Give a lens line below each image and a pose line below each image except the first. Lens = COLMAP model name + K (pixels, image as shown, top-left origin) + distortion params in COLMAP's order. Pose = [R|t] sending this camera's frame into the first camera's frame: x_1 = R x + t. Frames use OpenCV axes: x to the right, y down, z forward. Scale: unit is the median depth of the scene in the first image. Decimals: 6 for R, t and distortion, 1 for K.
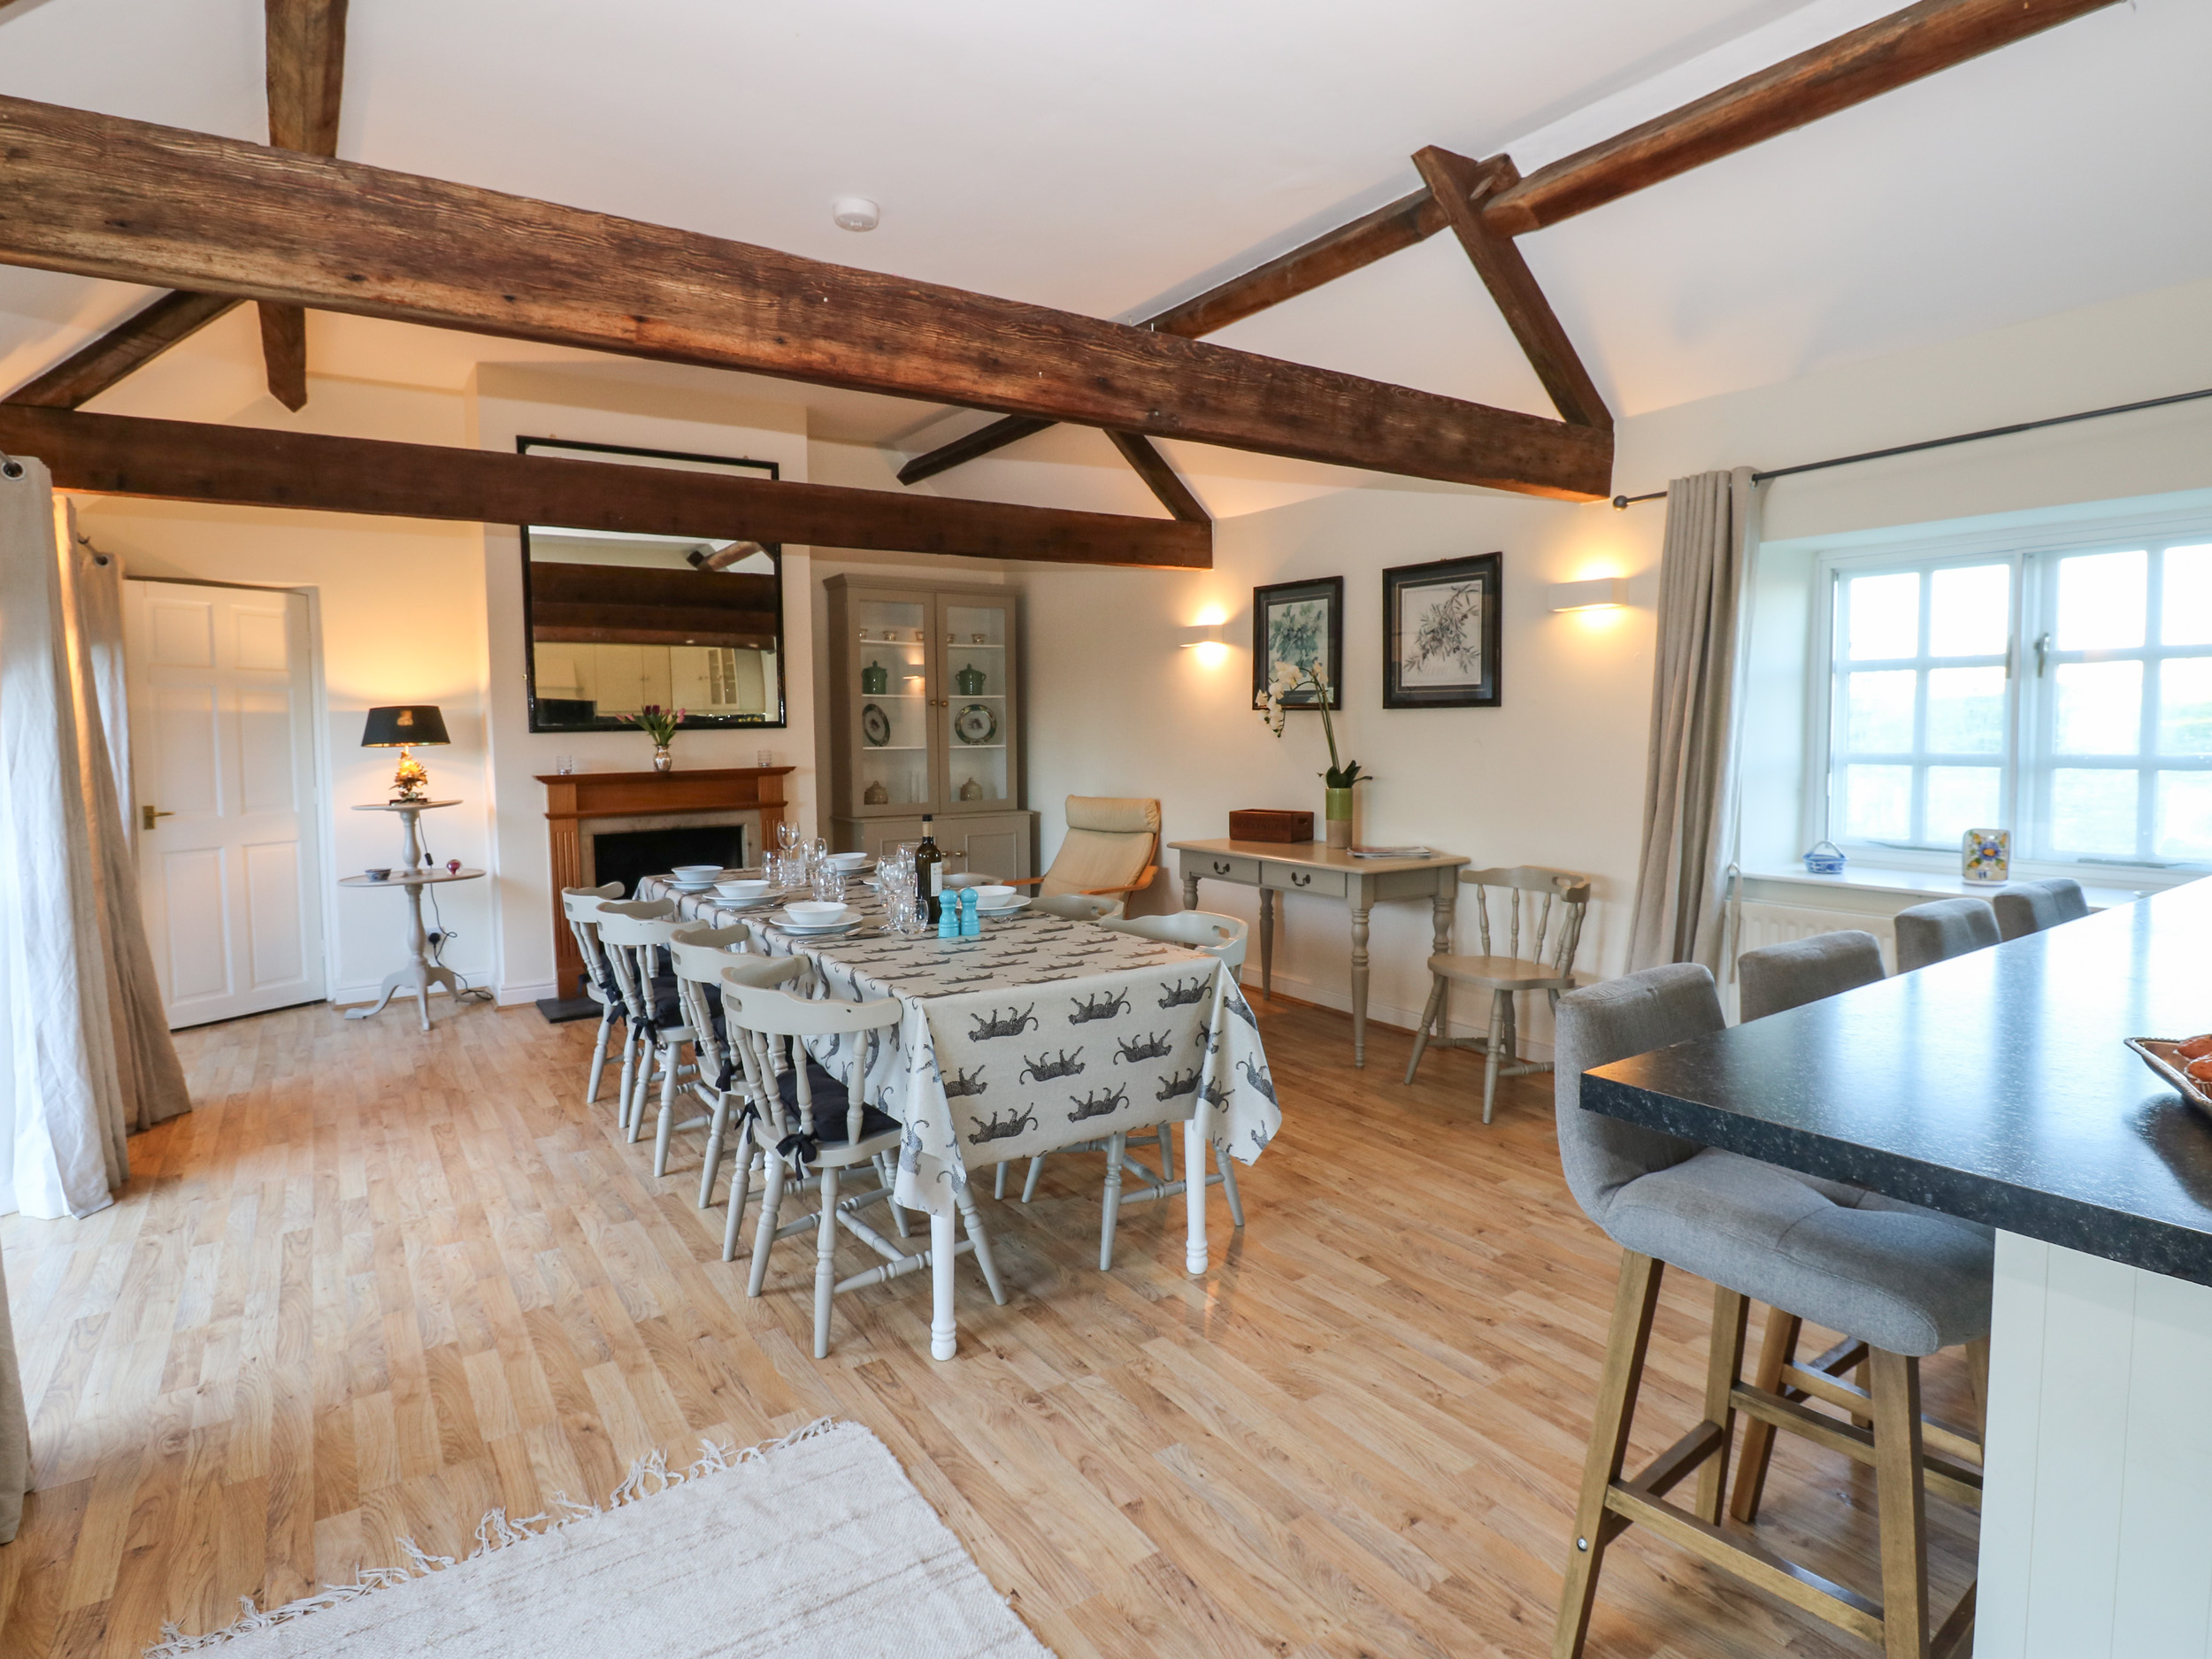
lens RADIAL K [[1183.7, 0, 1116.4], [0, 1183.7, 800.4], [0, 0, 1]] dist [-0.001153, -0.013528]
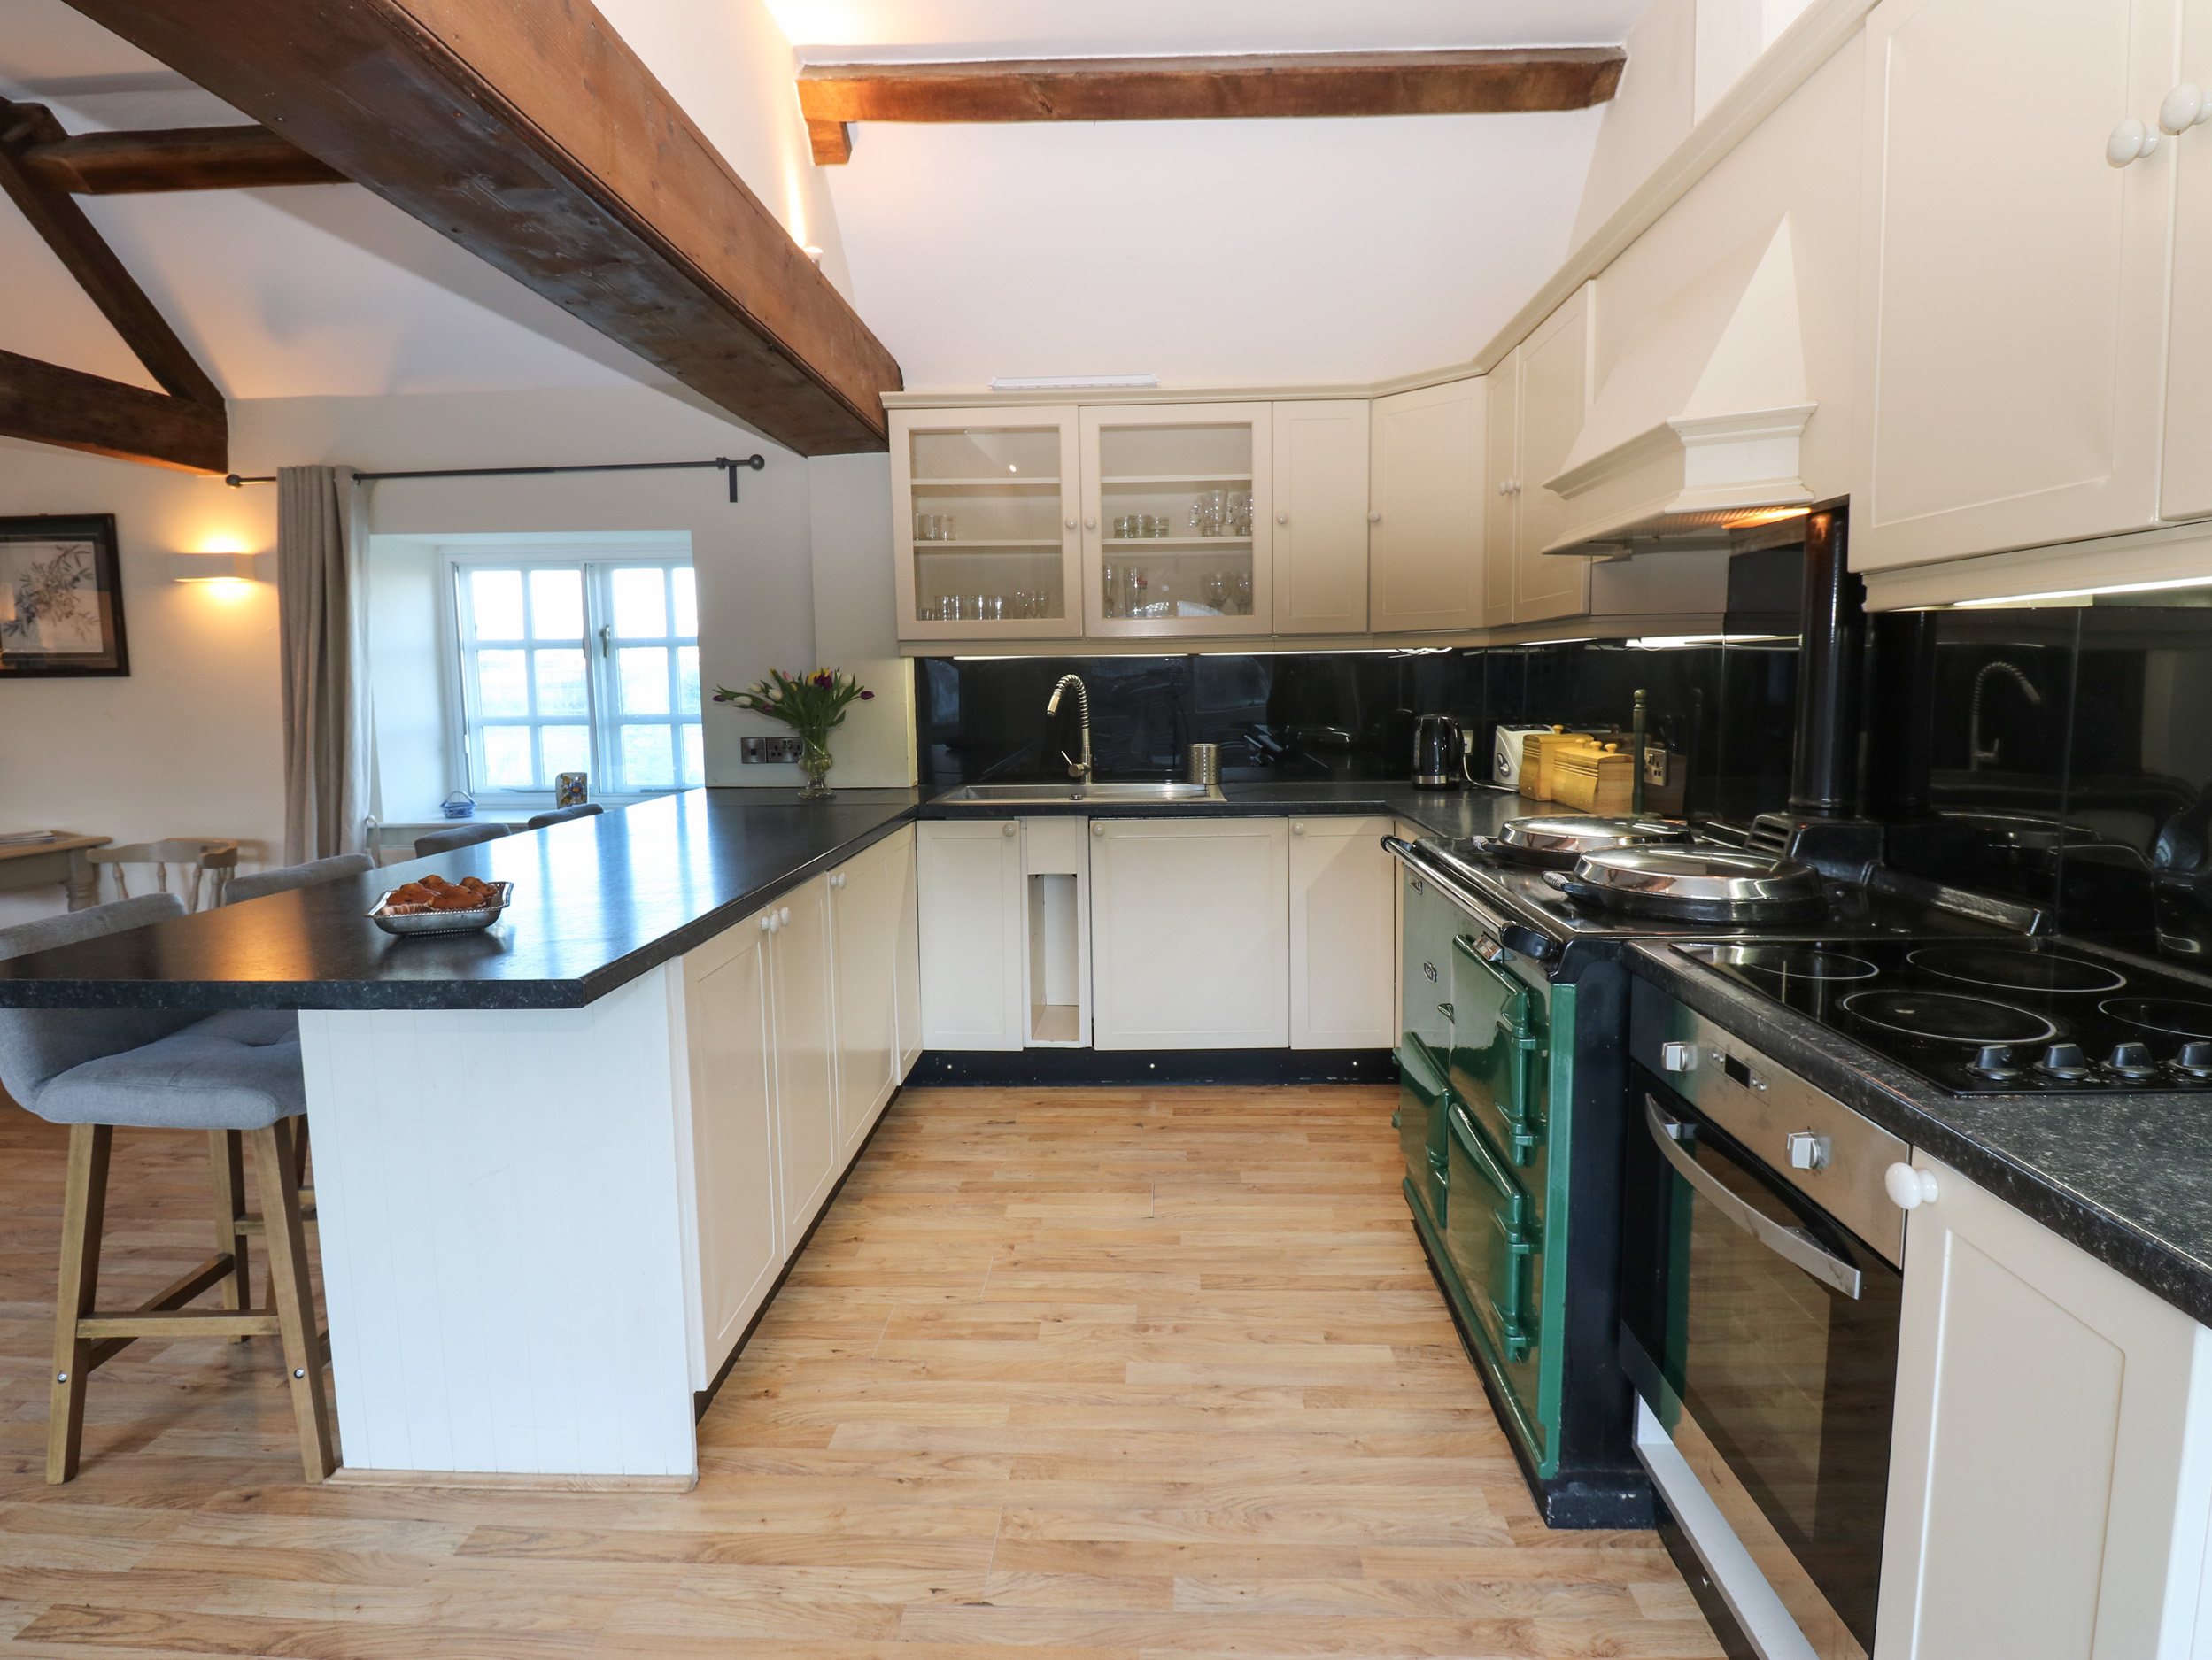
lens RADIAL K [[1152.5, 0, 1131.9], [0, 1152.5, 804.7], [0, 0, 1]] dist [-0.001397, -0.012157]
pose [[0.596052, -0.079921, 0.798959, 0.064556], [0.054120, 0.996770, 0.059332, 0.014176], [-0.801120, 0.007875, 0.598452, -0.219141]]
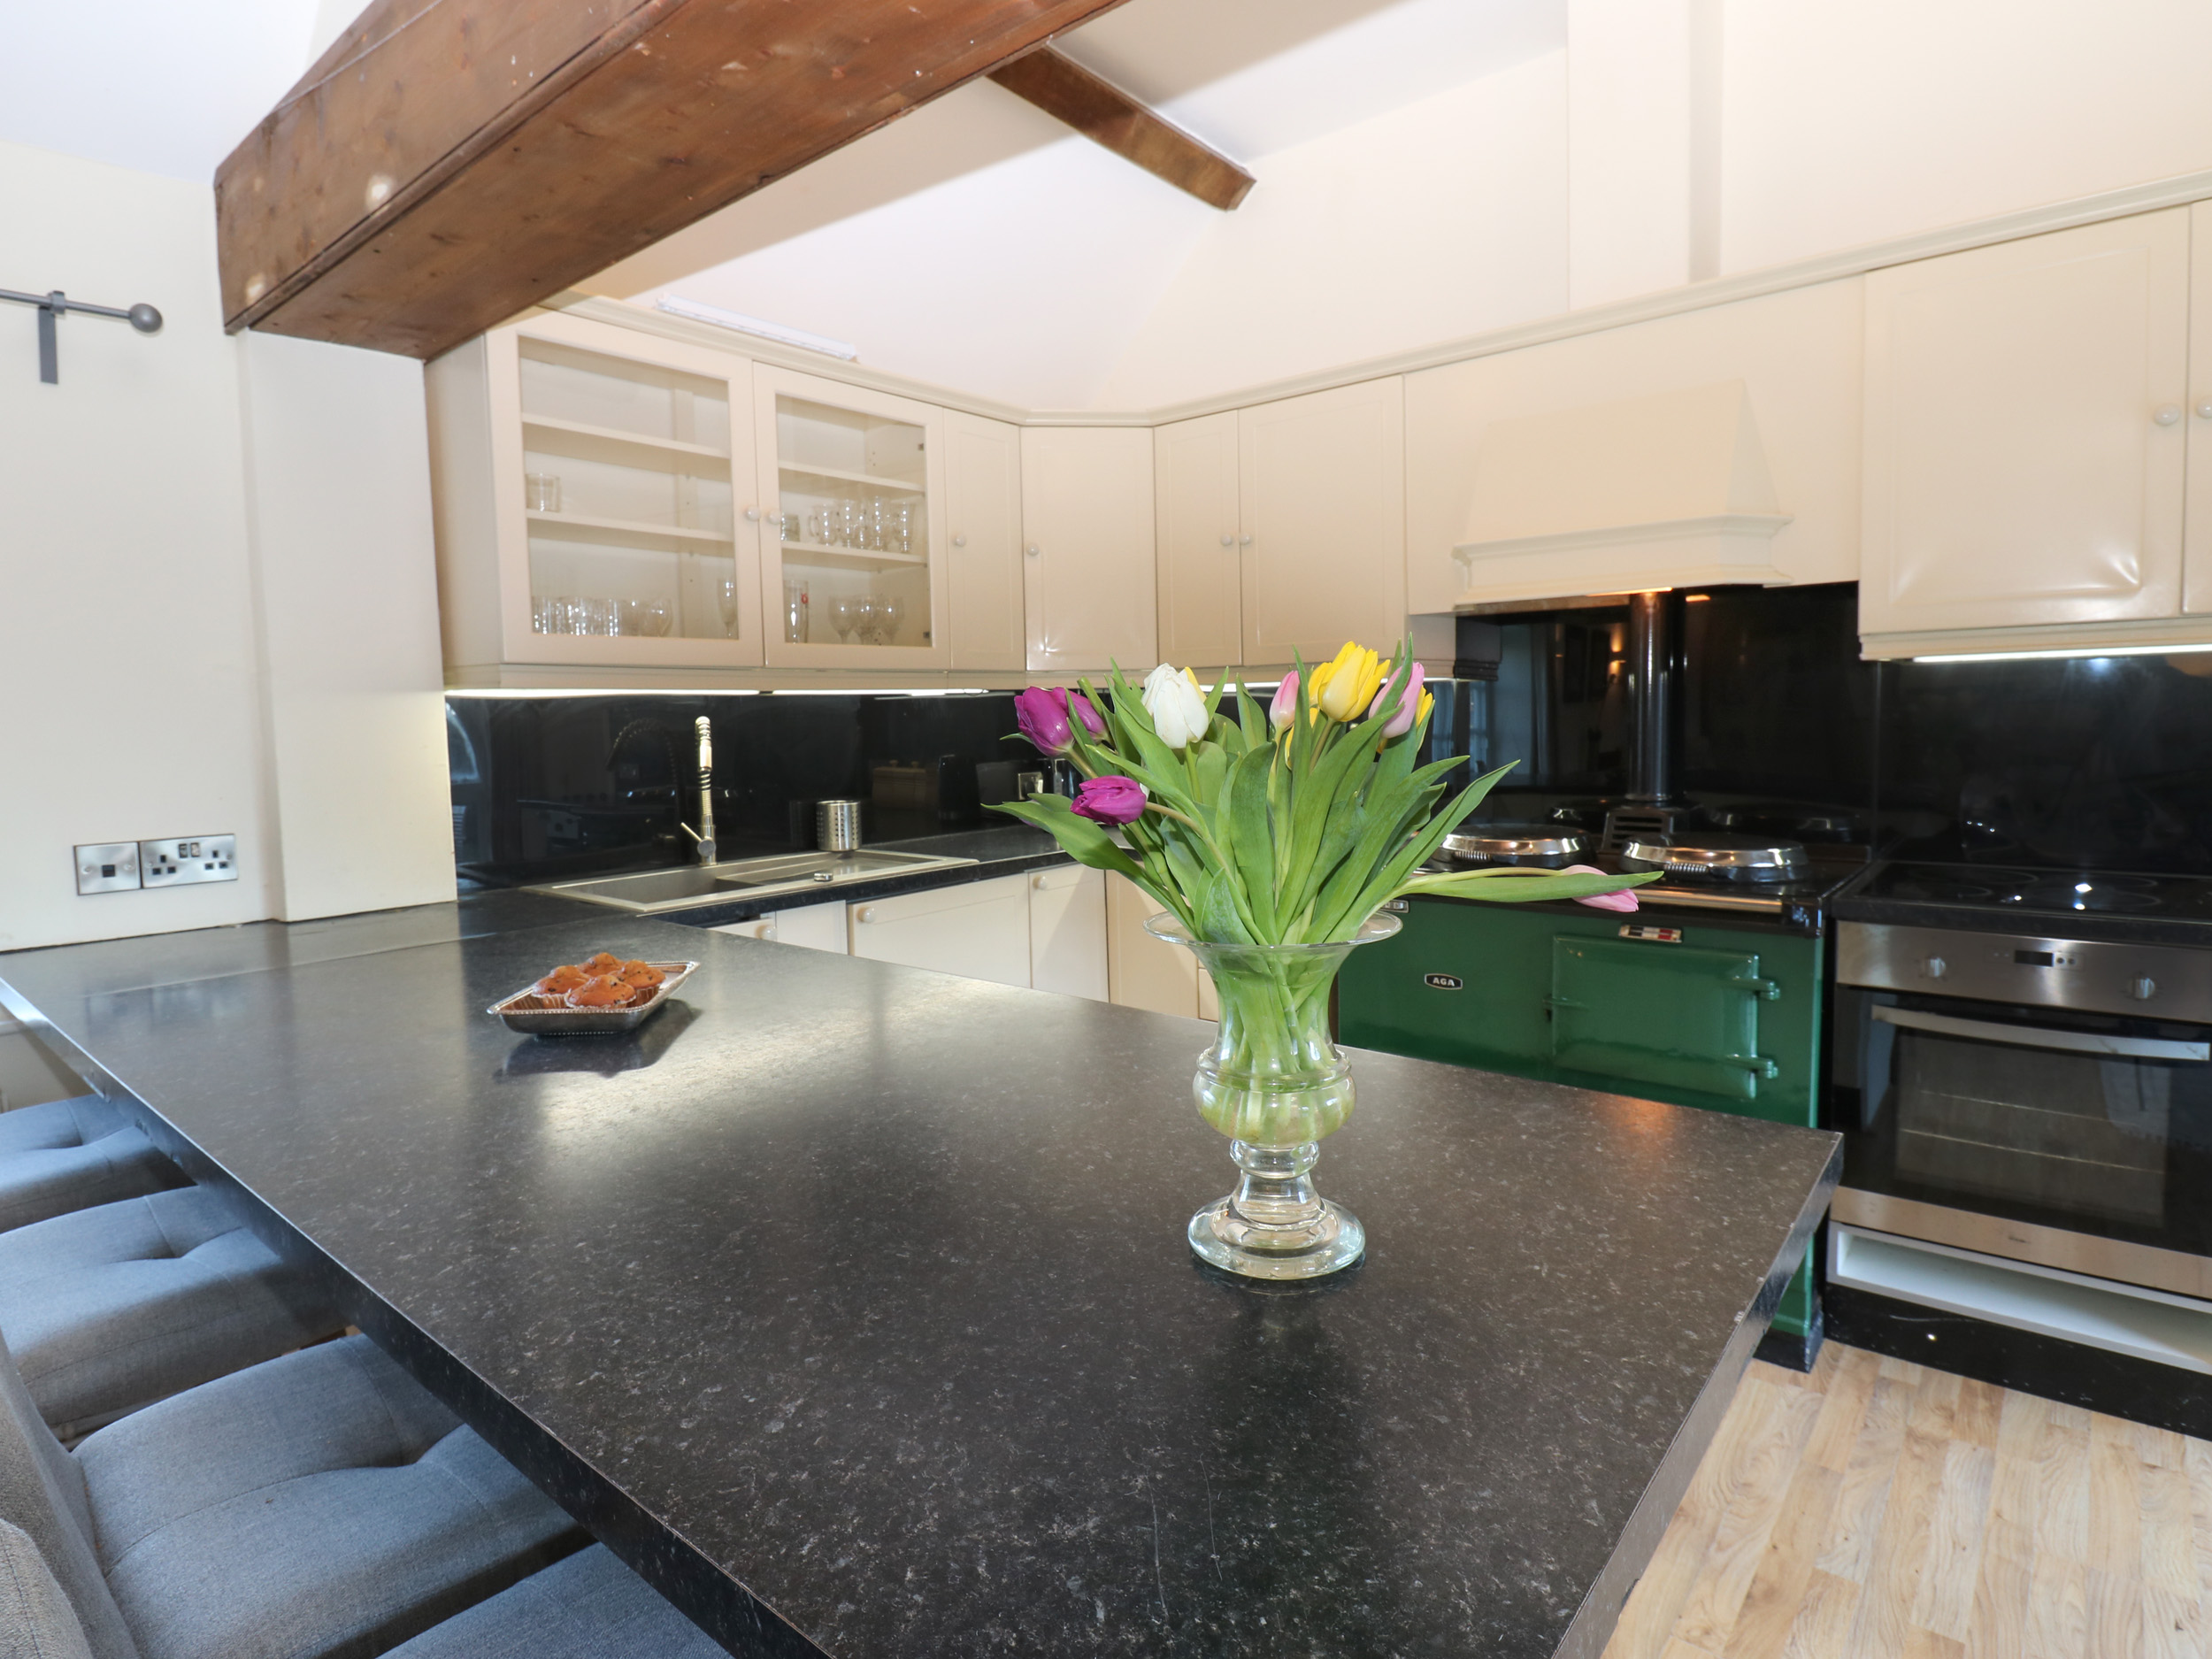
lens RADIAL K [[1168.2, 0, 1124.7], [0, 1168.2, 798.8], [0, 0, 1]] dist [-0.001087, -0.012468]
pose [[-0.271558, -0.050060, 0.961119, 0.052027], [0.086336, 0.993353, 0.076133, -0.021316], [-0.958542, 0.103653, -0.265430, 0.328438]]
